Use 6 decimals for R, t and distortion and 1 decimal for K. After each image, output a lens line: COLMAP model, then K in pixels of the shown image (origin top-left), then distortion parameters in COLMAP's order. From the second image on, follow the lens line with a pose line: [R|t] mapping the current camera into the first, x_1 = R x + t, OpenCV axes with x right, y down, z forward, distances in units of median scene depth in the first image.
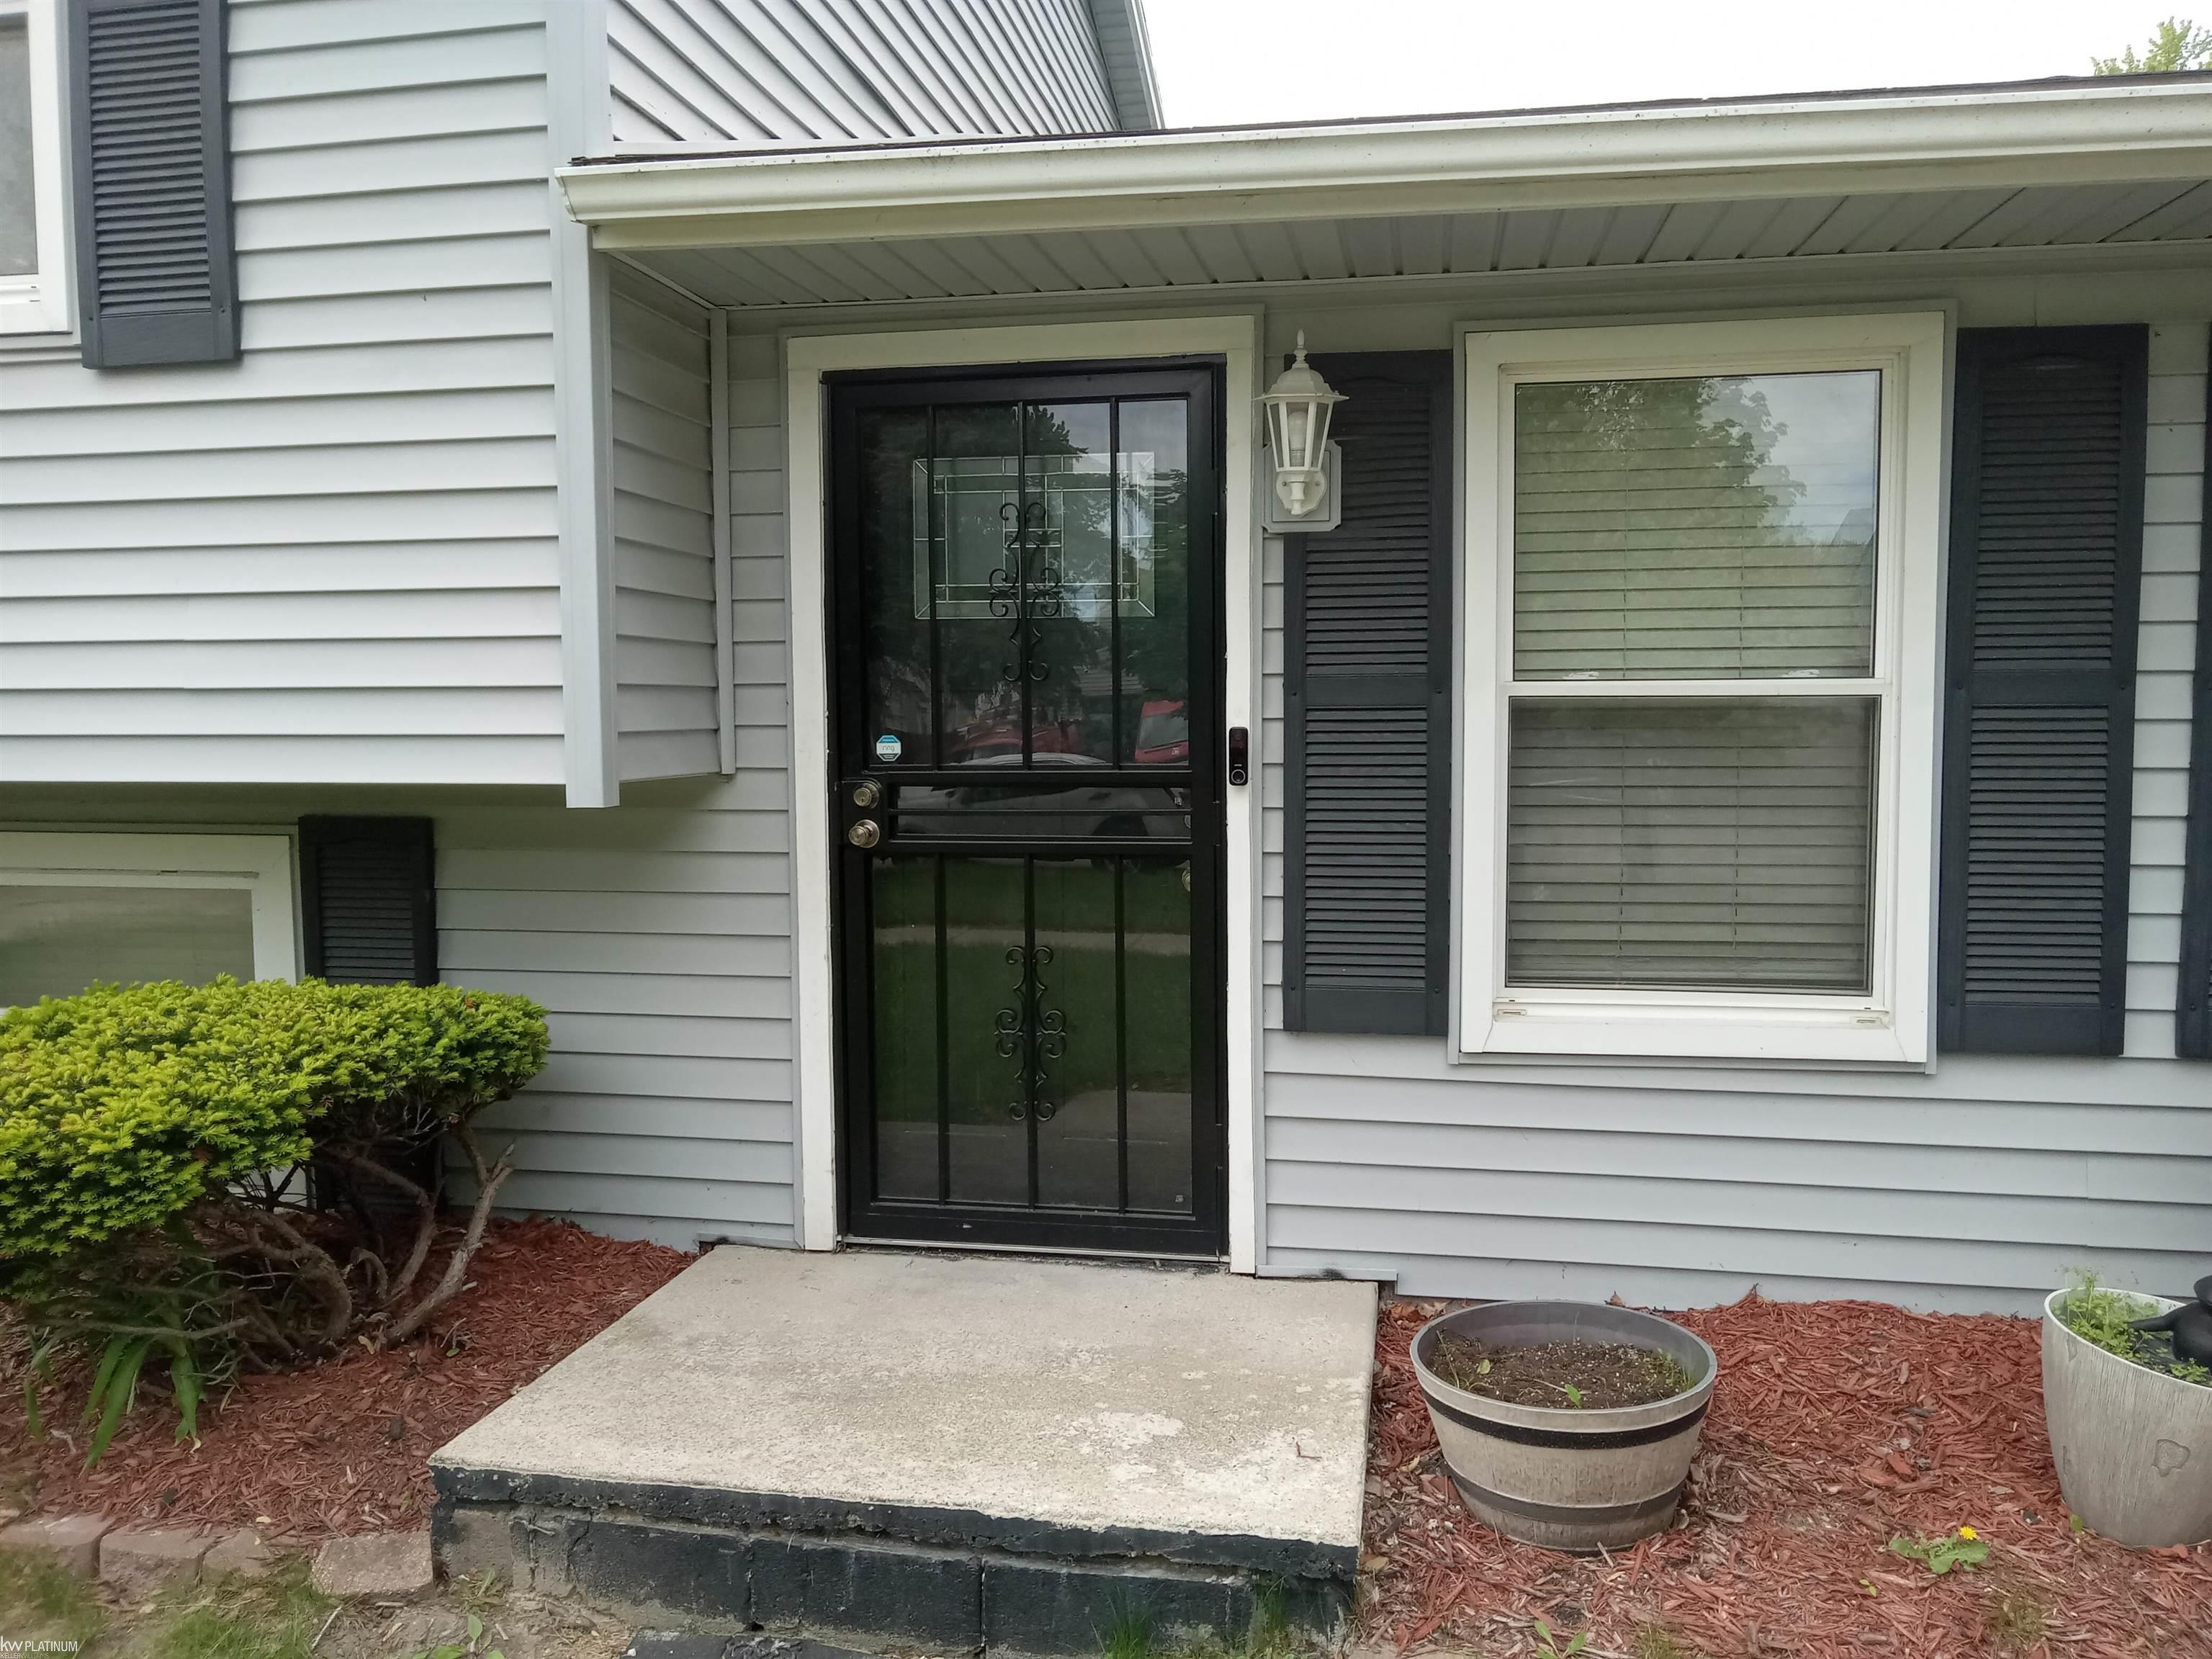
lens RADIAL K [[1658.0, 0, 1106.0], [0, 1658.0, 829.5], [0, 0, 1]] dist [0.000409, -0.001948]
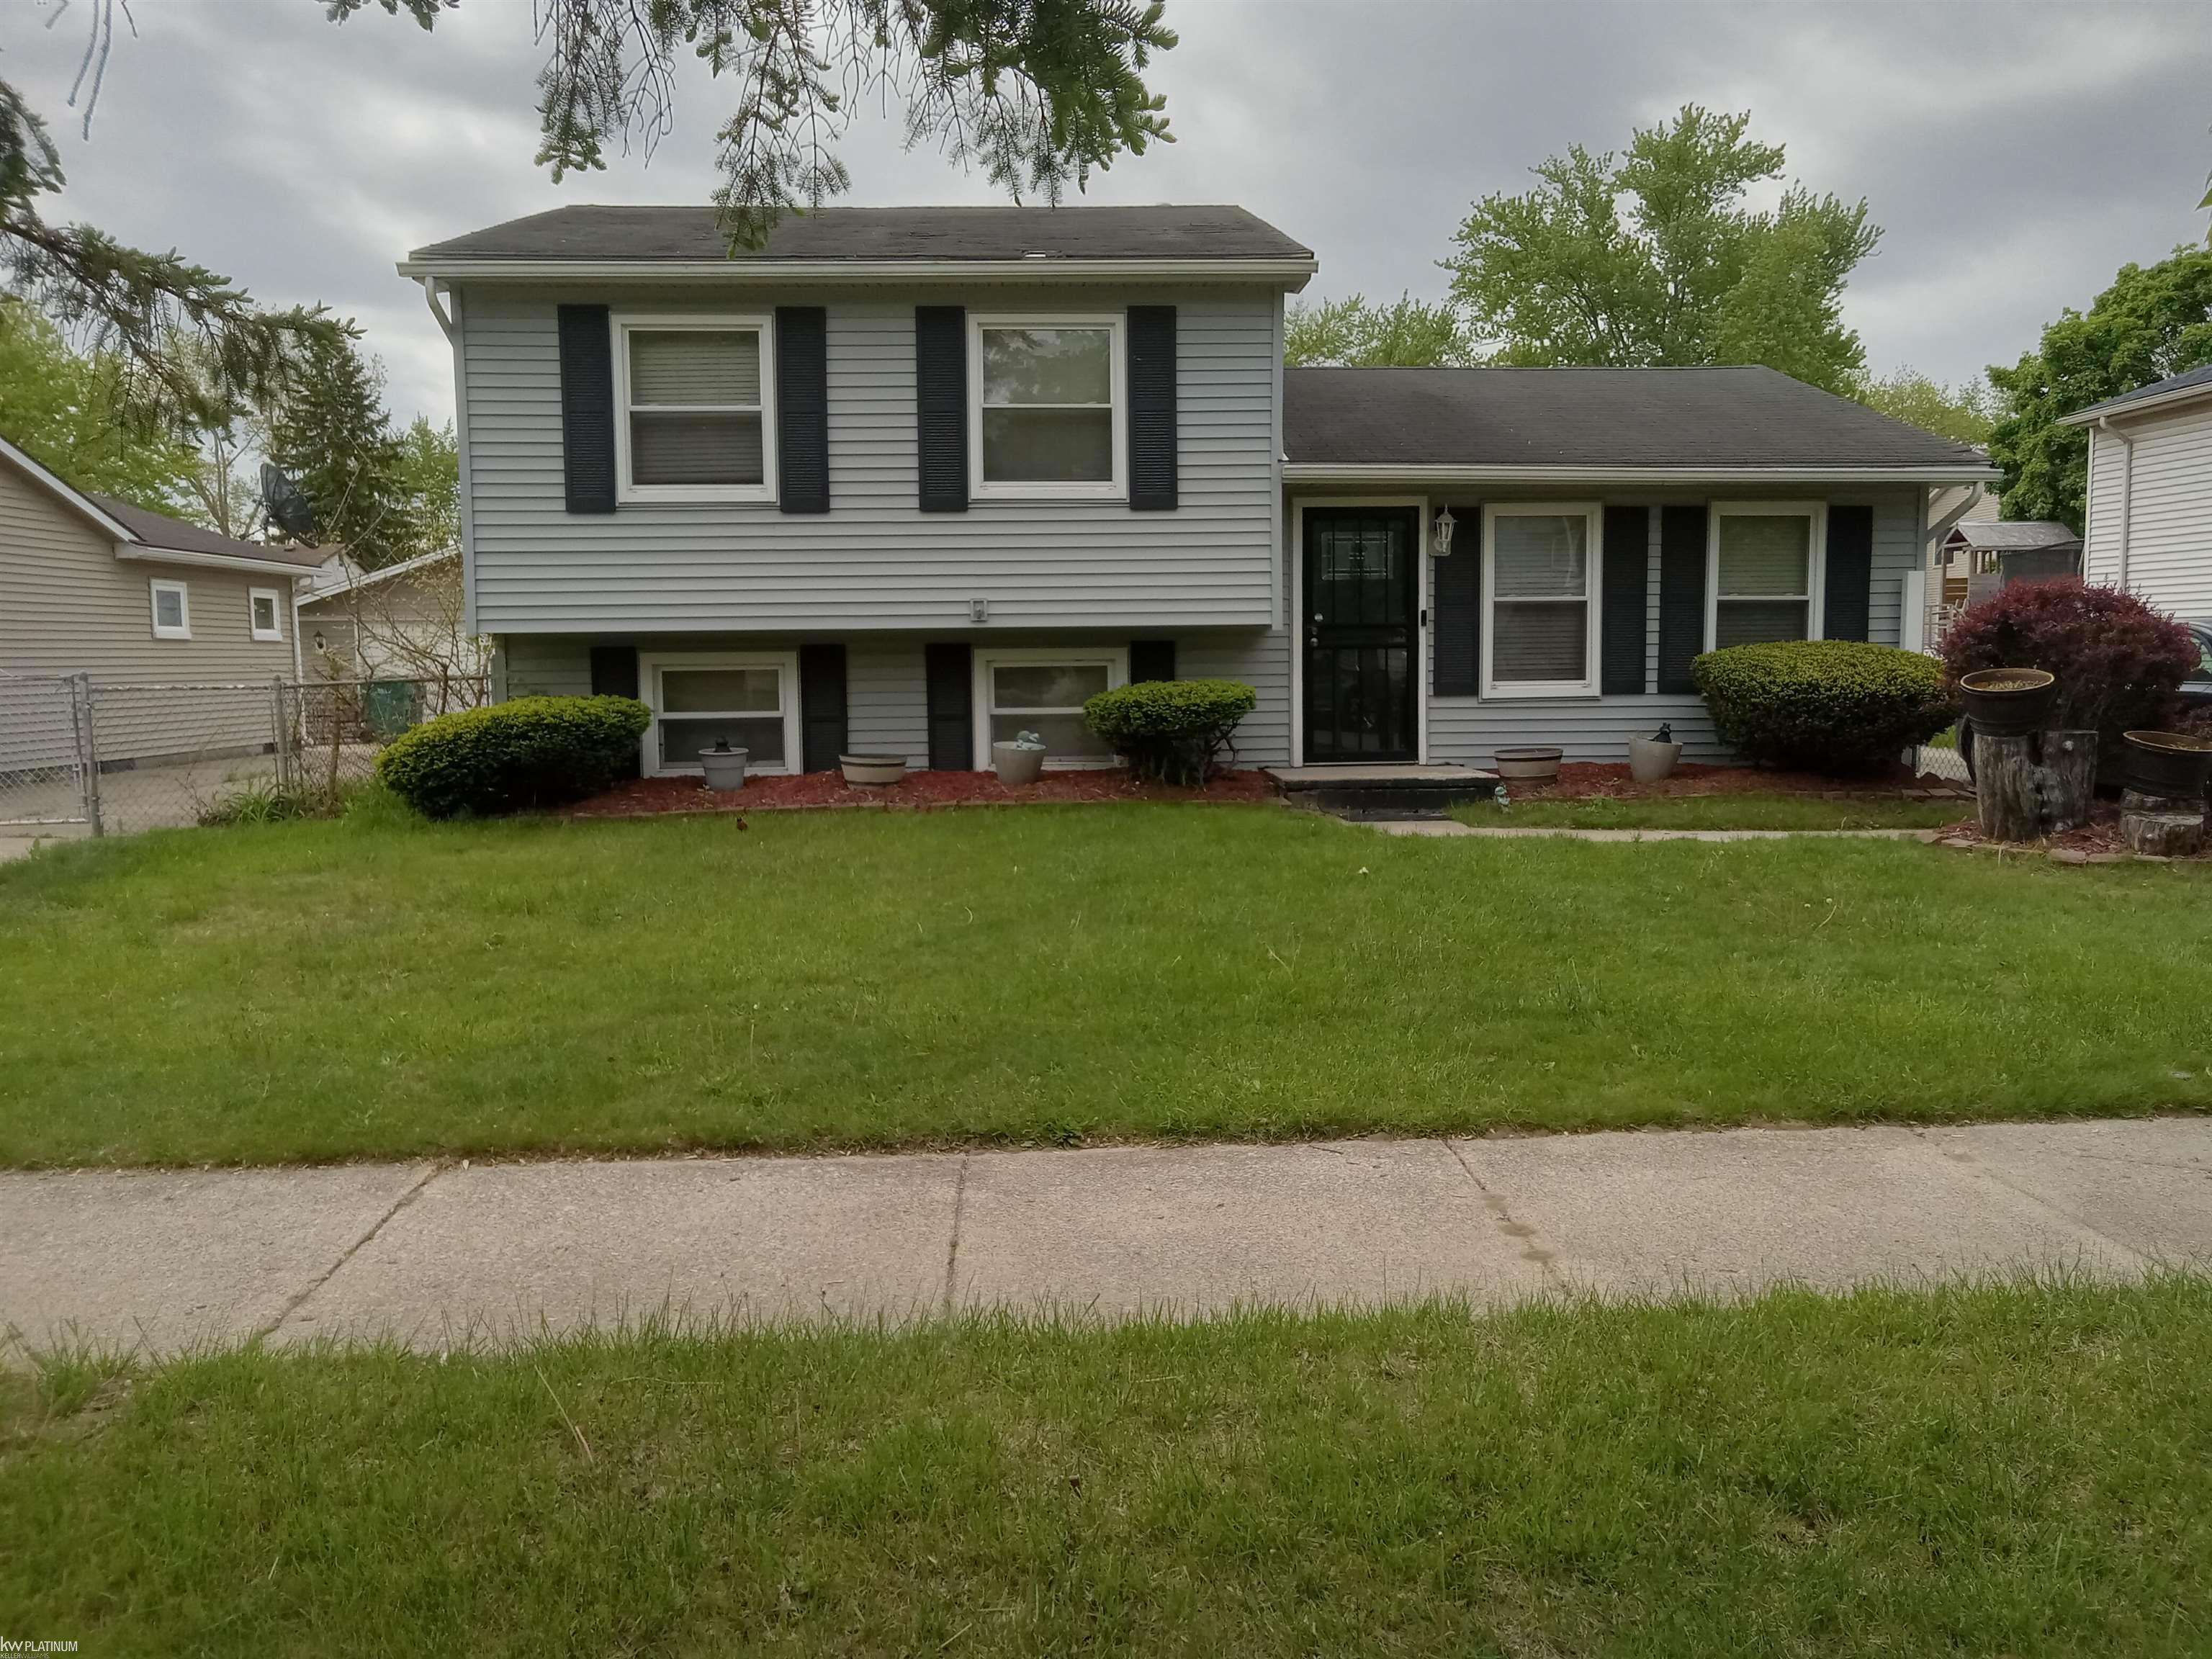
lens RADIAL K [[1662.2, 0, 1092.0], [0, 1662.2, 826.8], [0, 0, 1]] dist [-0.011804, -0.001119]
pose [[0.976443, -0.027963, 0.213954, -1.422115], [0.022119, 0.999315, 0.029662, 0.288376], [-0.214637, -0.024231, 0.976393, -2.405396]]
